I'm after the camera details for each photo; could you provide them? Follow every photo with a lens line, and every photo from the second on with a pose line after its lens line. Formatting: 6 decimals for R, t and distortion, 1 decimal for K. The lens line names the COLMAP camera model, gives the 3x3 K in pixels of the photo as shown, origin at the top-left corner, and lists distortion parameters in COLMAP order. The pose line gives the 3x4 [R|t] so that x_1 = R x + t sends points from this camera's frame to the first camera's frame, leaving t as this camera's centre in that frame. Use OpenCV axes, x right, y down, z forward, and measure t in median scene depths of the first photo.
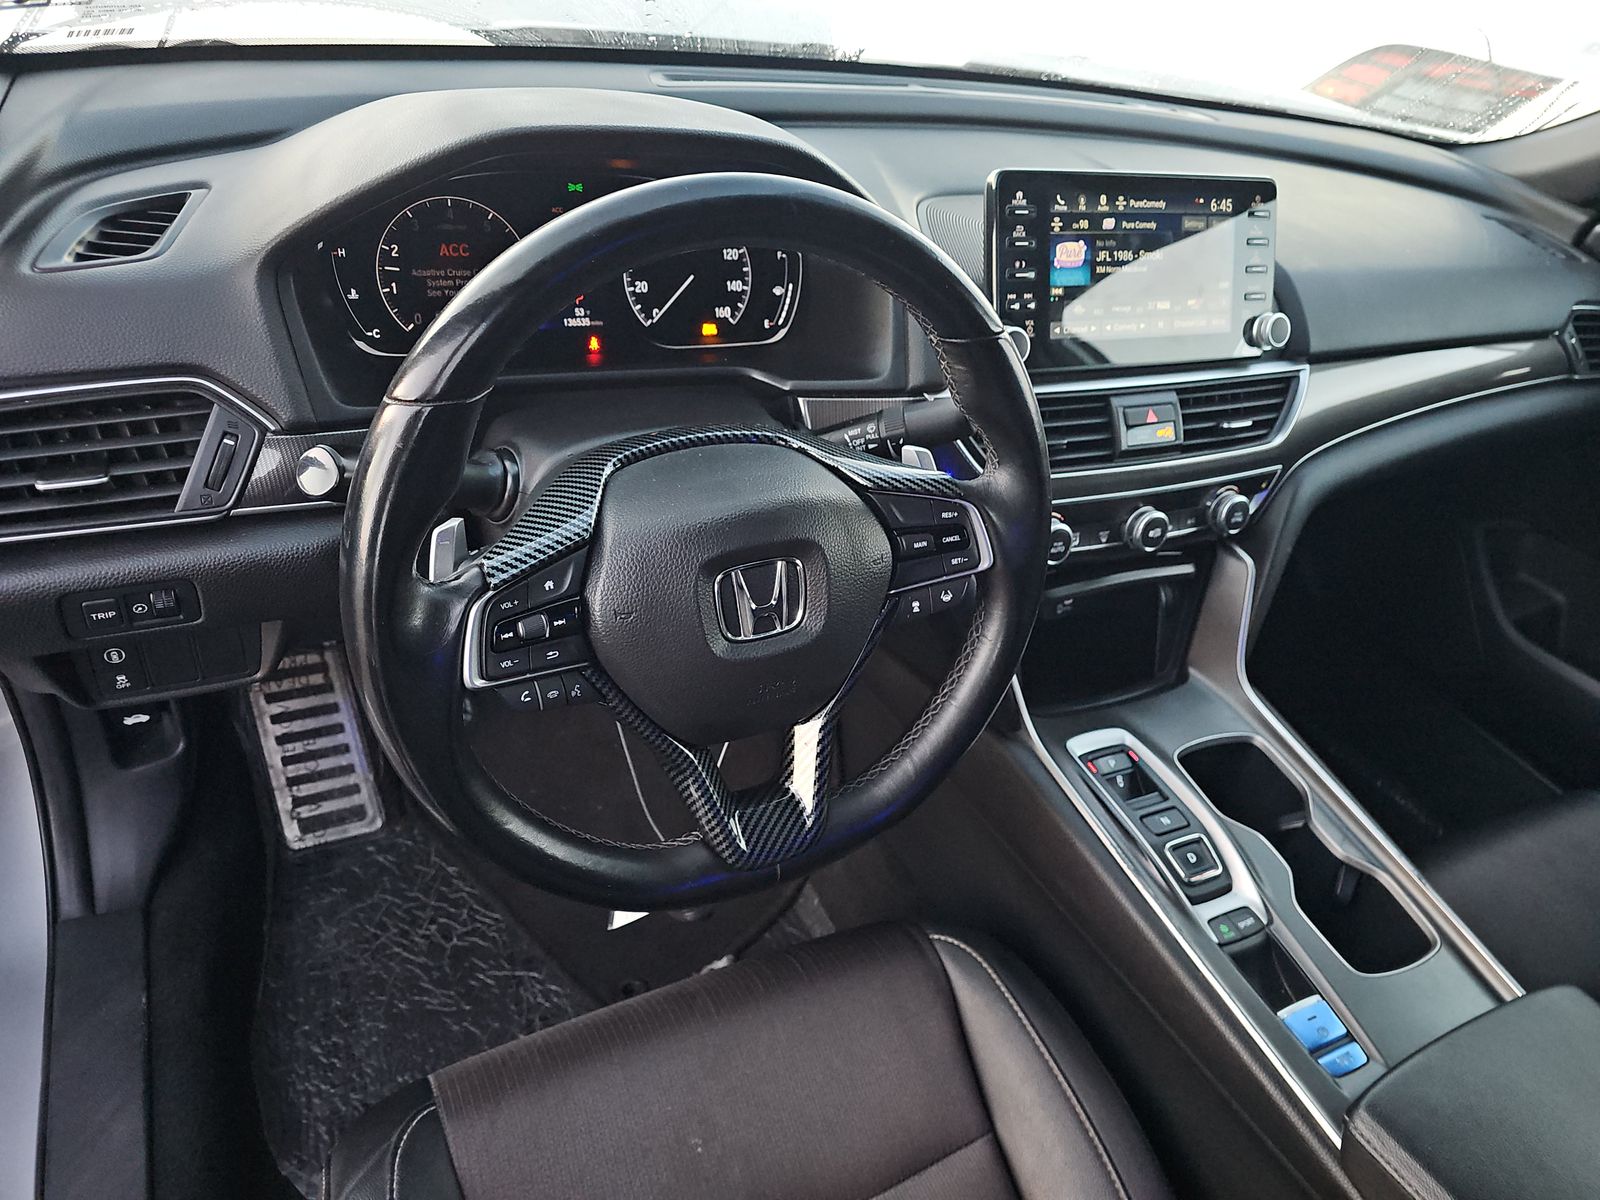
lens RADIAL K [[1072.8, 0, 807.2], [0, 1072.8, 591.9], [0, 0, 1]] dist [0.060137, -0.054359]
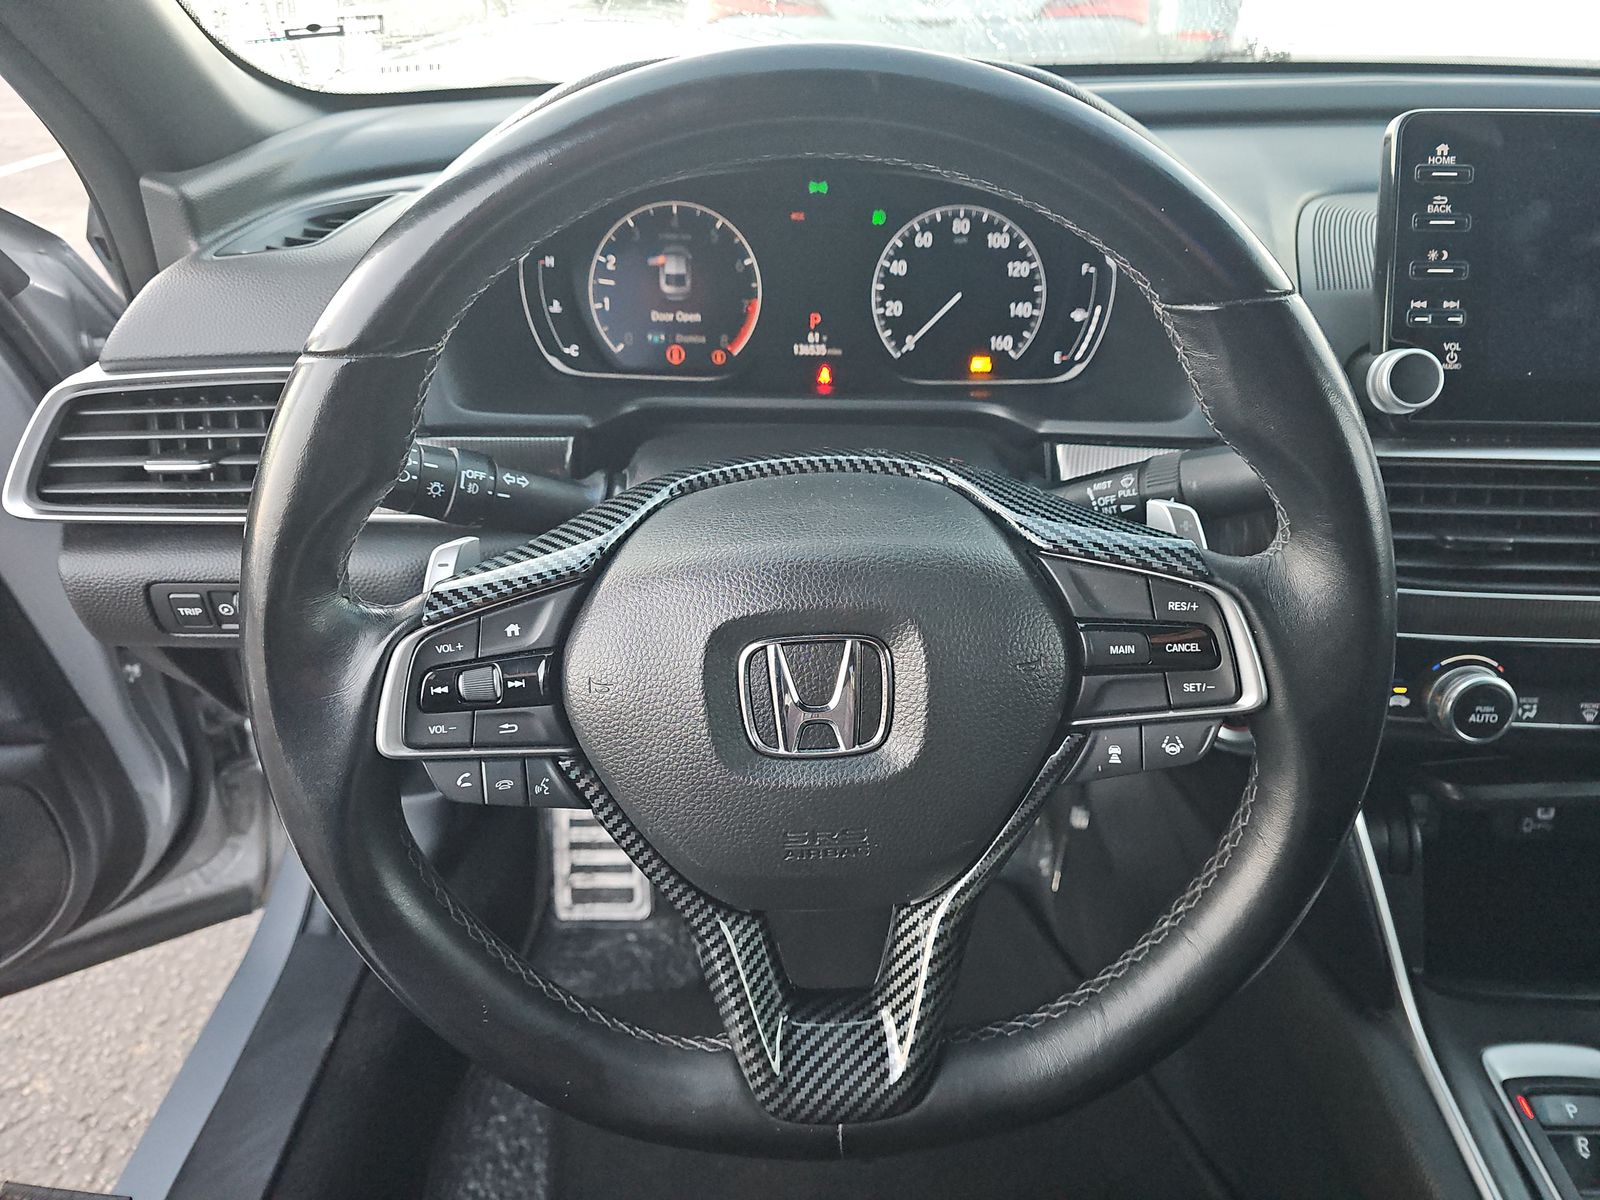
lens RADIAL K [[1064.5, 0, 824.0], [0, 1064.5, 578.4], [0, 0, 1]] dist [0.047276, -0.045914]
pose [[0.885883, 0.093461, -0.454397, 0.177992], [-0.152418, 0.983758, -0.094810, -0.002784], [0.438156, 0.153249, 0.885739, 0.305852]]
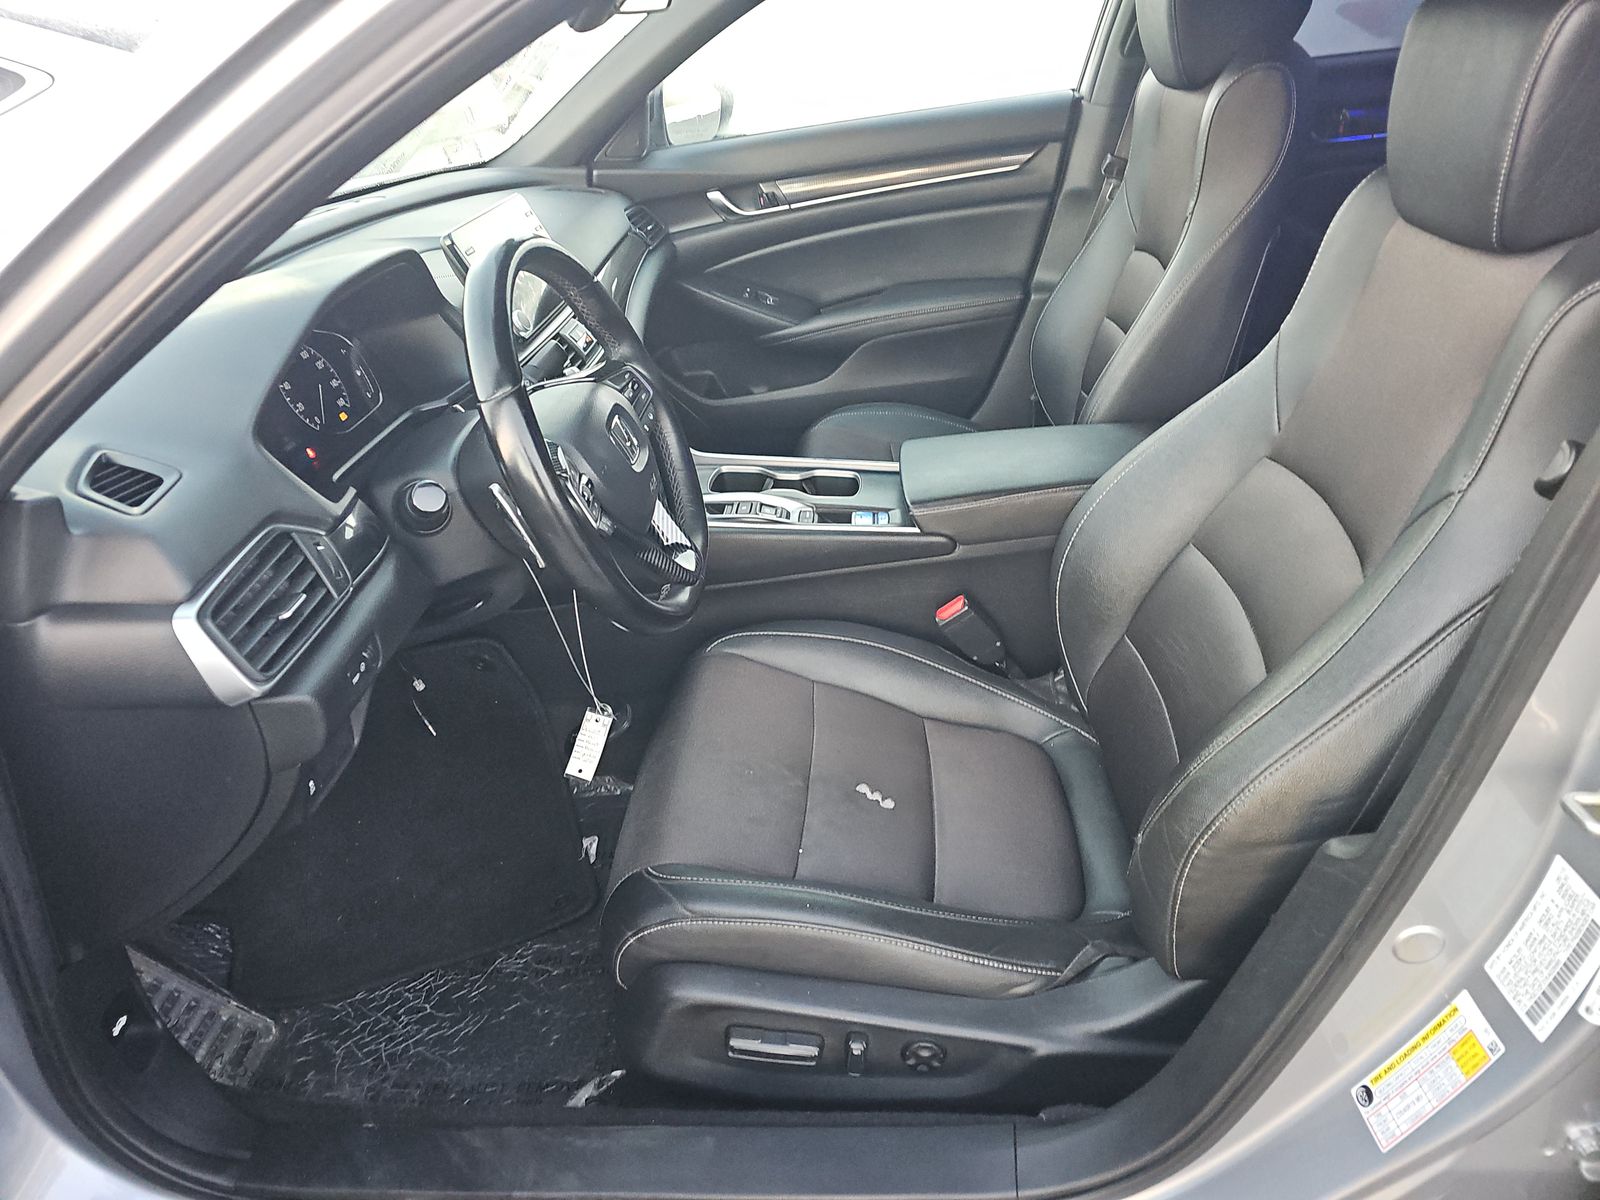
lens RADIAL K [[1077.5, 0, 800.0], [0, 1077.5, 600.0], [0, 0, 1]] dist [0.000756, 0.000262]
pose [[0.484448, -0.590757, 0.645226, -0.866030], [0.632179, 0.746221, 0.208574, 0.014304], [-0.604698, 0.306855, 0.734969, -0.306231]]
